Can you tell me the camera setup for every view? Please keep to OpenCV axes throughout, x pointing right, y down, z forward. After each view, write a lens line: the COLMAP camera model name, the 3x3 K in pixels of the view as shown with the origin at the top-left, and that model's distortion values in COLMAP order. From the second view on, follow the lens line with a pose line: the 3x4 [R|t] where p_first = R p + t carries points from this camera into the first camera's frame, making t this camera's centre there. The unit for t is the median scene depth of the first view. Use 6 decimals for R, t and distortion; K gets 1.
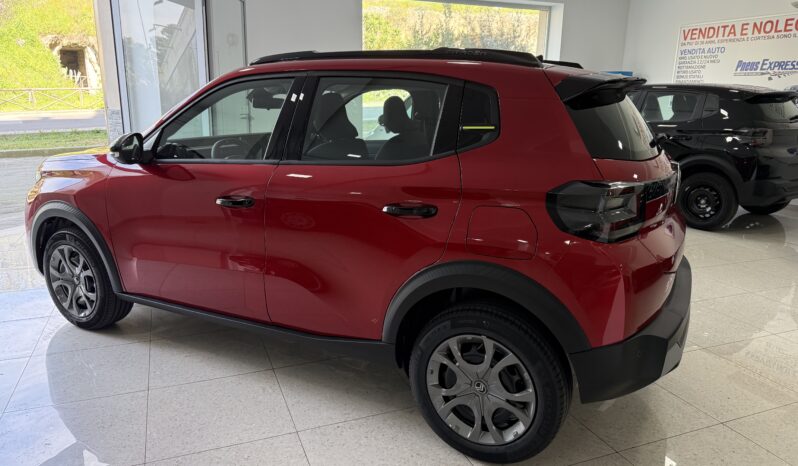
lens RADIAL K [[572.1, 0, 401.1], [0, 572.1, 235.7], [0, 0, 1]] dist [0.012194, -0.021486]
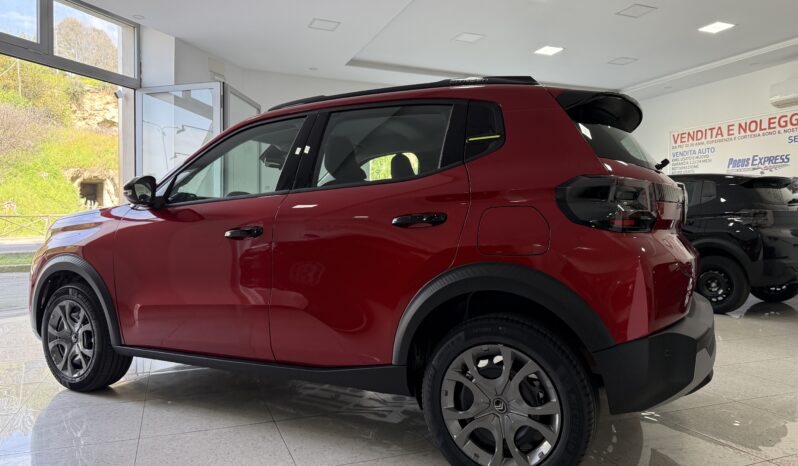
lens RADIAL K [[572.1, 0, 404.1], [0, 572.1, 230.2], [0, 0, 1]] dist [0.012194, -0.021486]
pose [[0.999869, -0.015825, -0.003416, -0.005463], [0.014609, 0.972878, -0.230858, 0.143340], [0.006977, 0.230778, 0.972981, 0.025121]]
